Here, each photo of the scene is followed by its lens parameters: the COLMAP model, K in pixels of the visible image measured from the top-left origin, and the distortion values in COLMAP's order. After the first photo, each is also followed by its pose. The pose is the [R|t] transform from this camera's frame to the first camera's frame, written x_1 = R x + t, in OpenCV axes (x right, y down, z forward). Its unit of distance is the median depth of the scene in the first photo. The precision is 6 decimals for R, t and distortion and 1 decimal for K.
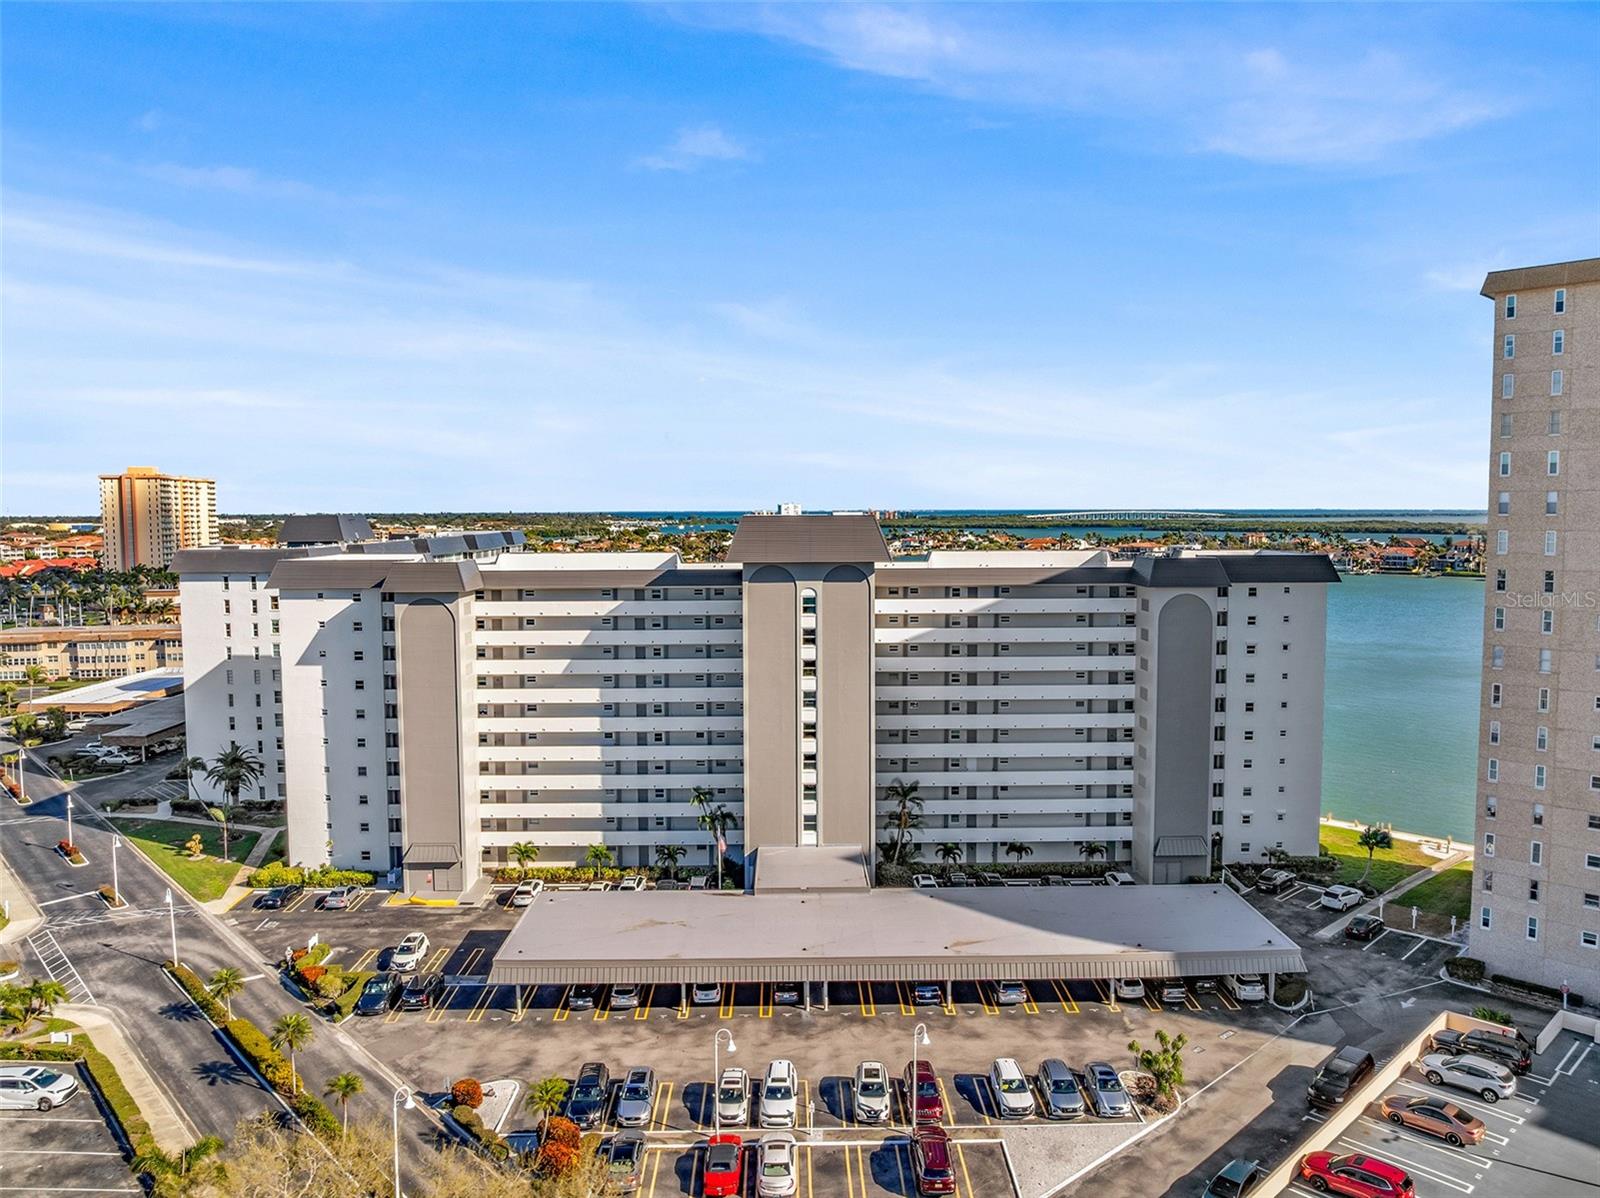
lens RADIAL K [[1131.1, 0, 804.0], [0, 1131.1, 597.6], [0, 0, 1]] dist [-0.015908, -0.034798]
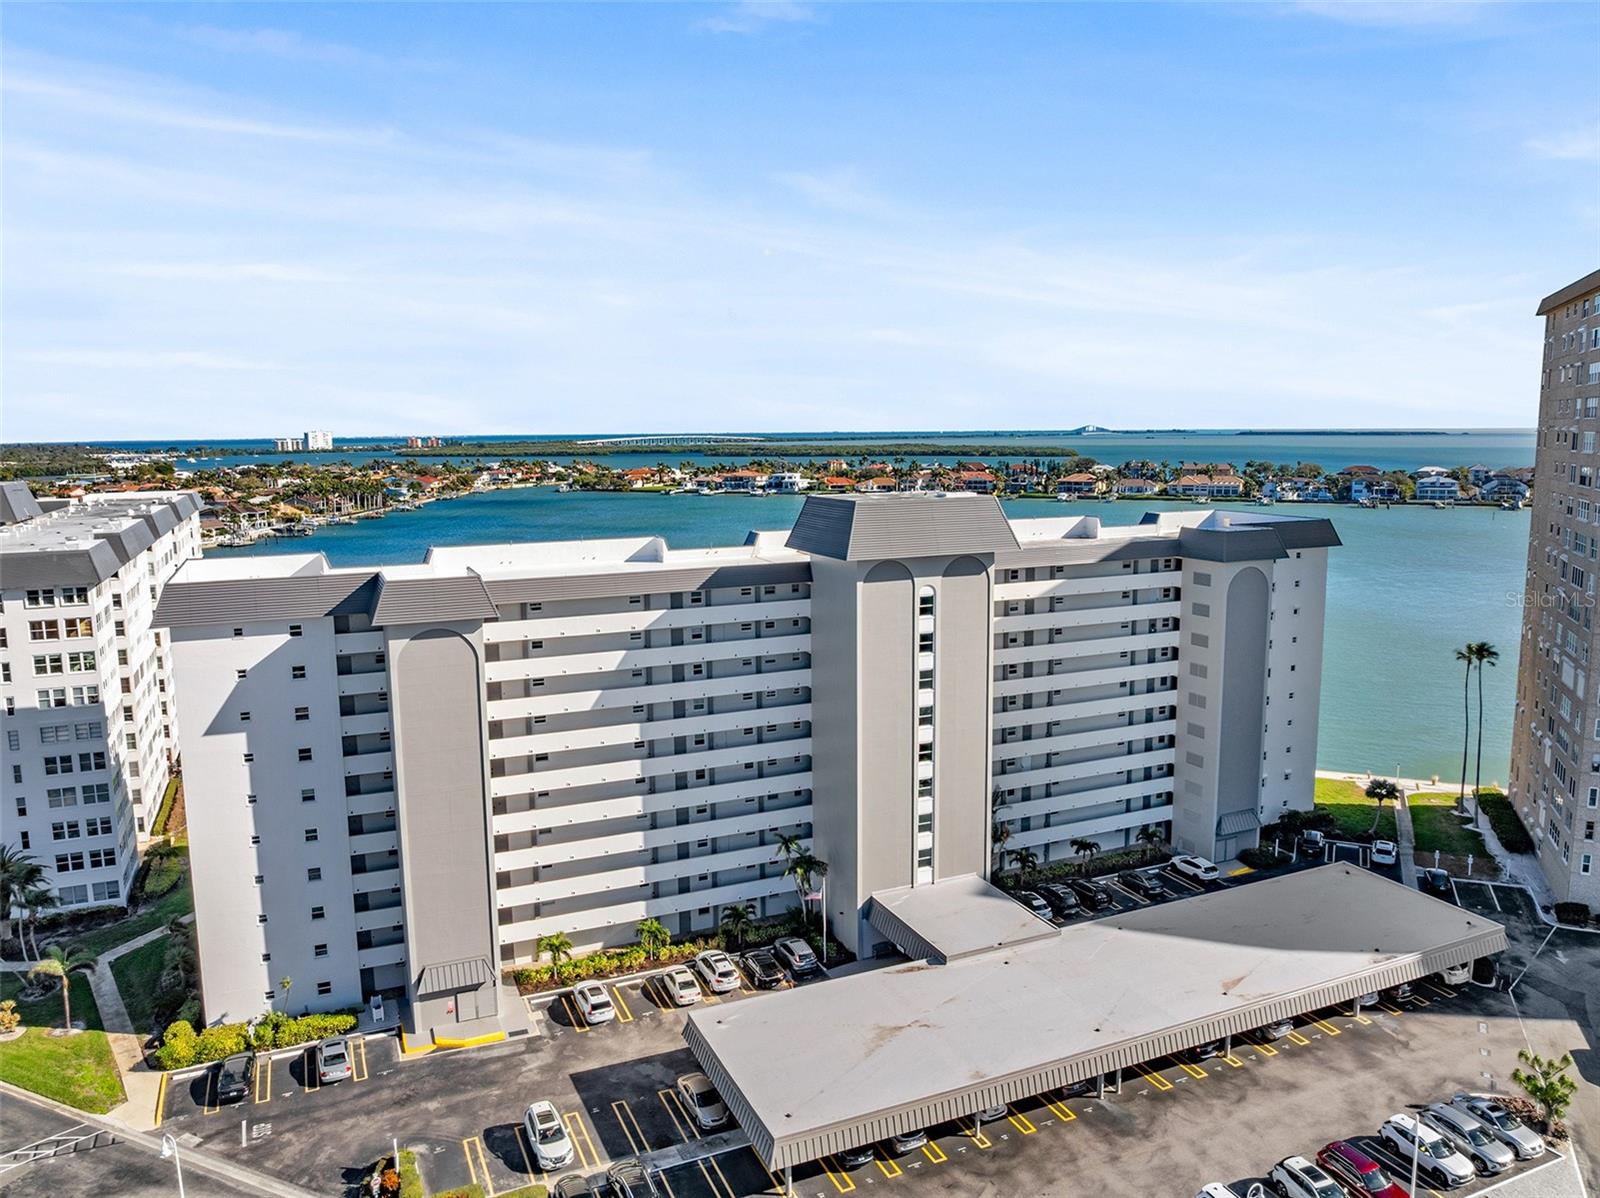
lens RADIAL K [[1141.8, 0, 810.1], [0, 1141.8, 590.5], [0, 0, 1]] dist [-0.038129, 0.009261]
pose [[0.918889, -0.059503, 0.390002, -0.373958], [0.036394, 0.997130, 0.066383, -0.059051], [-0.392833, -0.046805, 0.918418, 0.236150]]
